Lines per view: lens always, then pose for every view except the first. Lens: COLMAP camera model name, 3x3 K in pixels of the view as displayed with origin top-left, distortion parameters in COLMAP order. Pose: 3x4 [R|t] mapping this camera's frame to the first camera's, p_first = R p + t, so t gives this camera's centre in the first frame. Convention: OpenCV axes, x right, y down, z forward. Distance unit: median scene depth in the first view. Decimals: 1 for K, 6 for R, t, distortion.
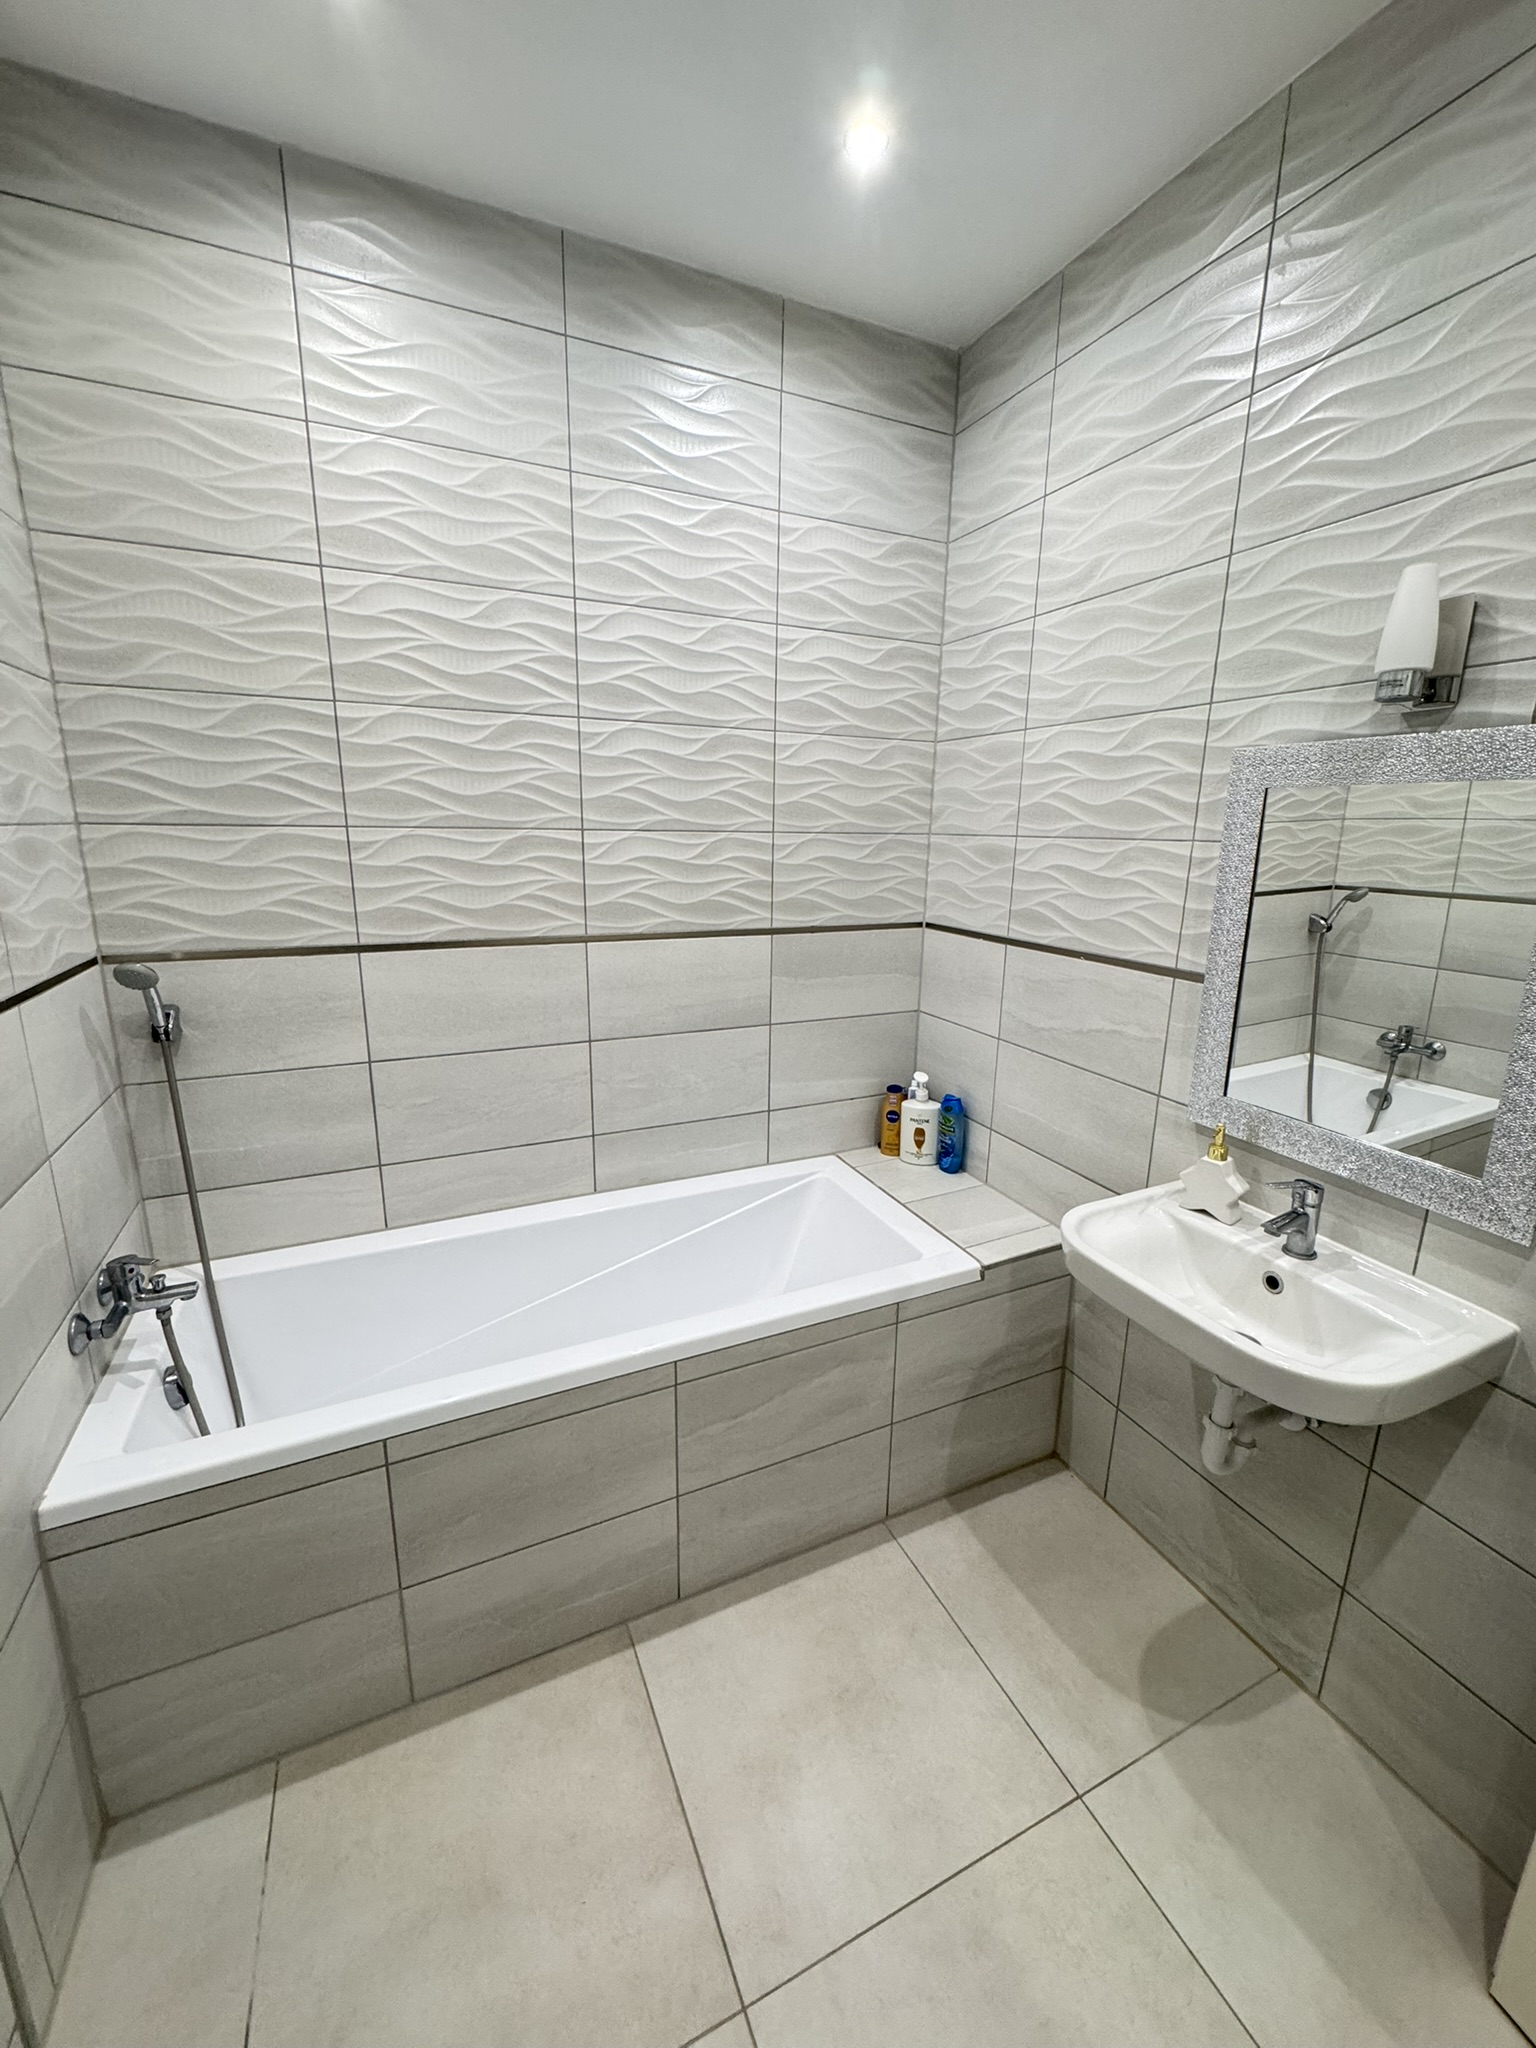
lens RADIAL K [[814.4, 0, 769.3], [0, 814.4, 1023.3], [0, 0, 1]] dist [-0.000849, 0.000302]
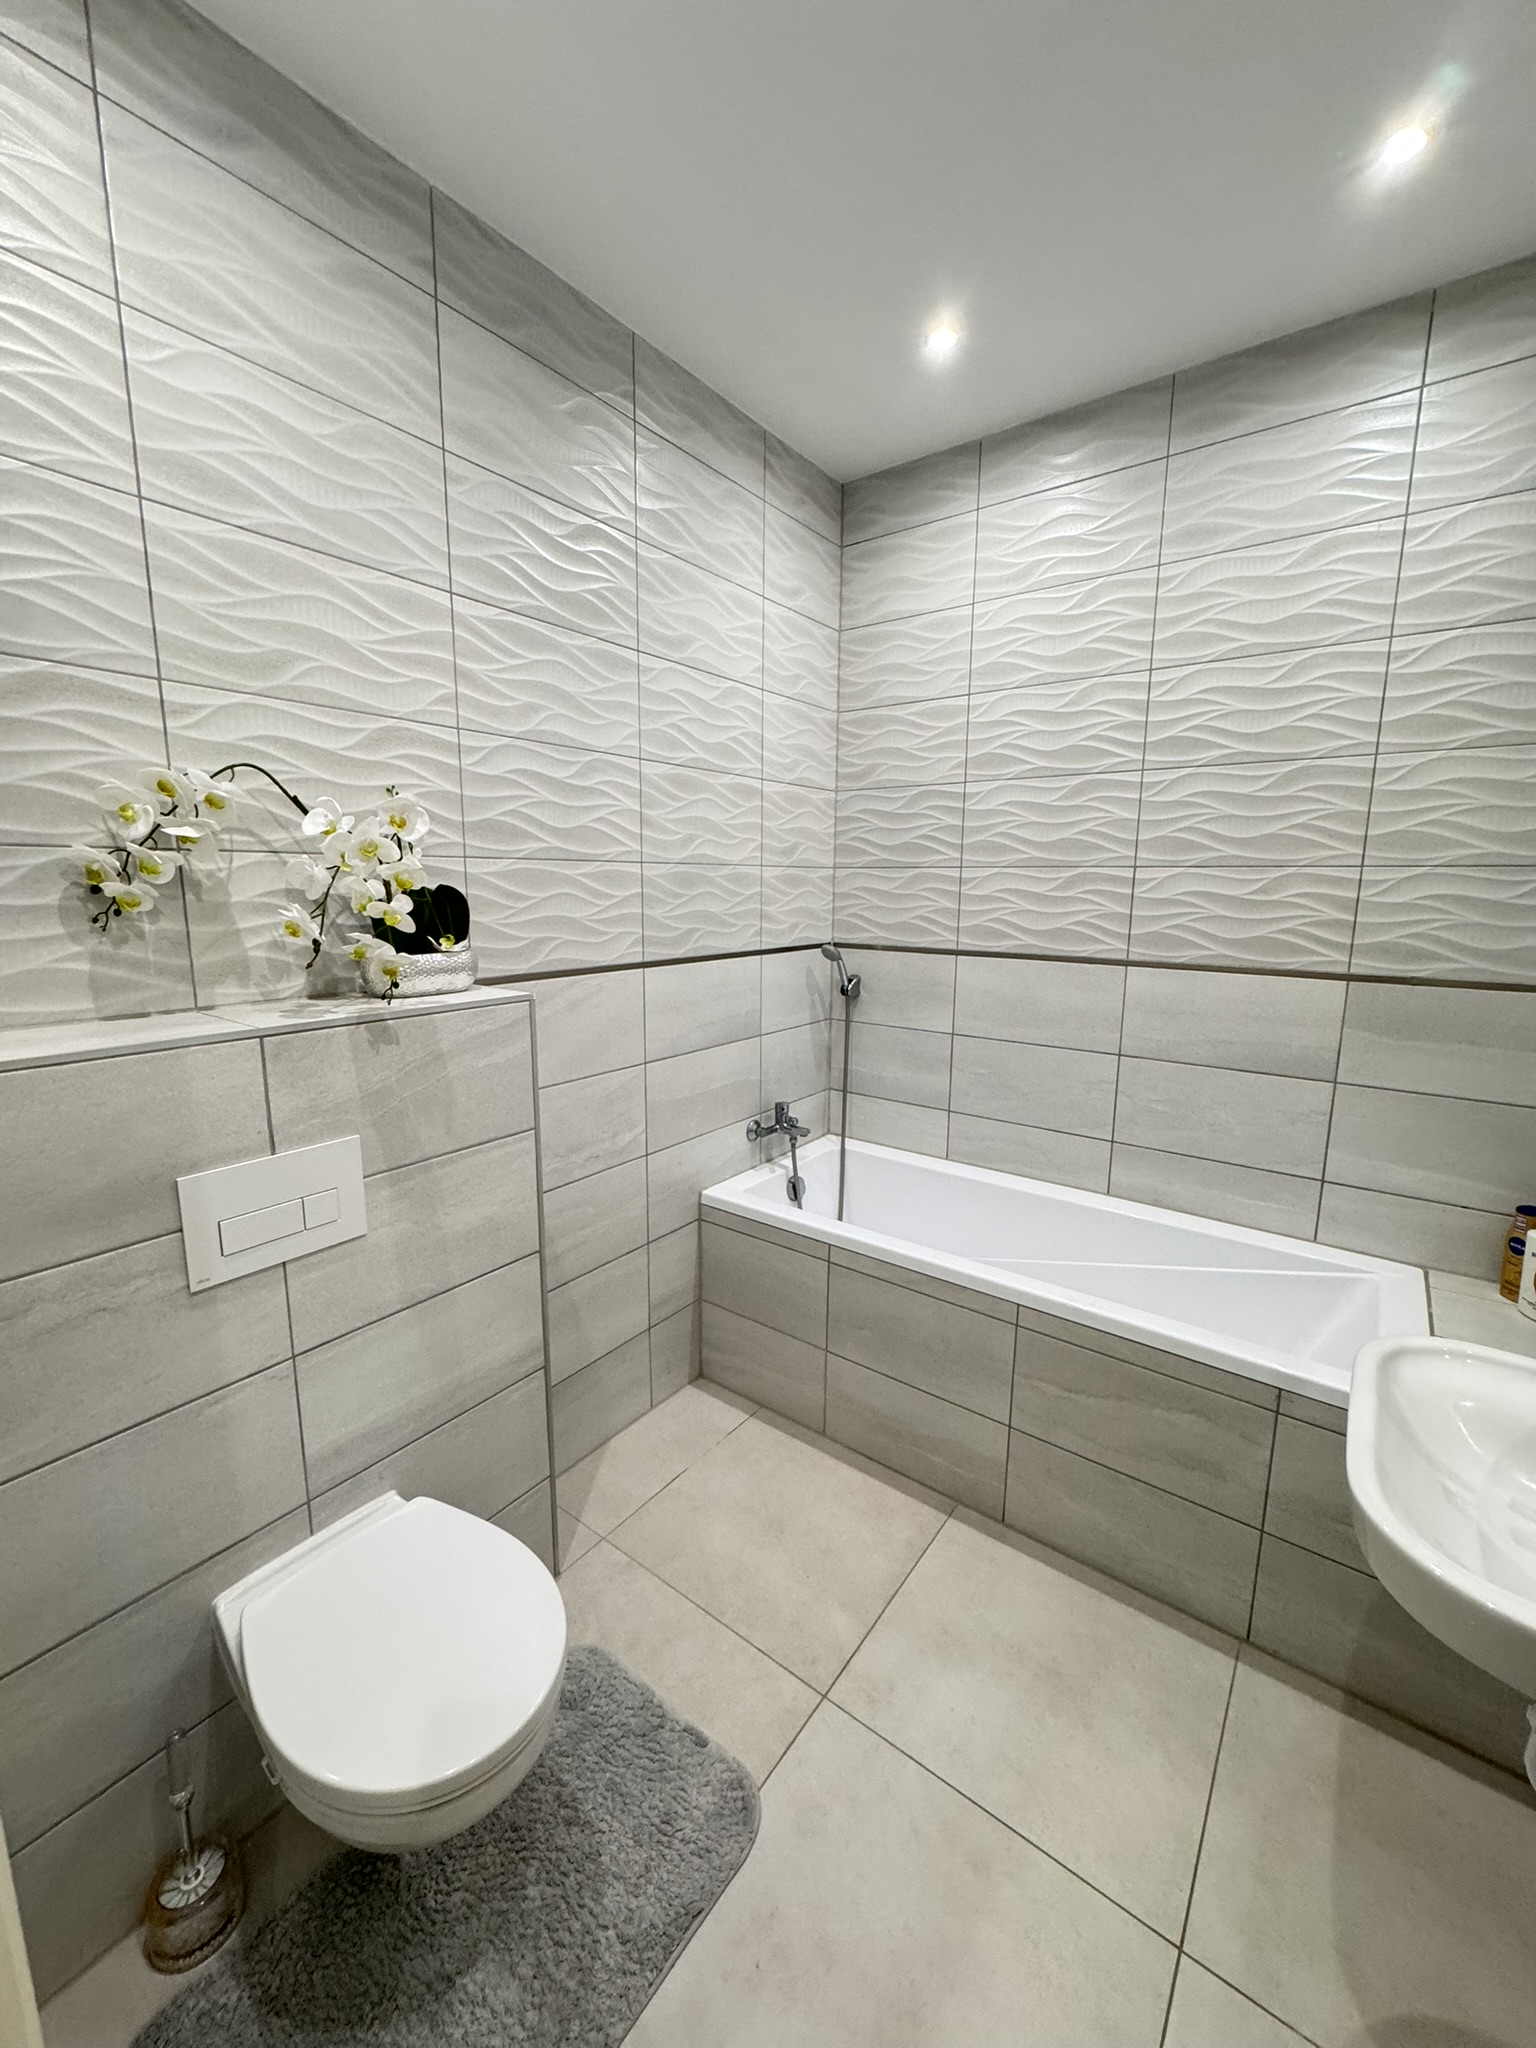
lens RADIAL K [[814.4, 0, 758.0], [0, 814.4, 1022.6], [0, 0, 1]] dist [-0.000849, 0.000302]
pose [[0.469769, 0.142302, -0.871245, 0.593183], [-0.206270, 0.977297, 0.048405, 0.030939], [0.858353, 0.156973, 0.488456, 0.028827]]
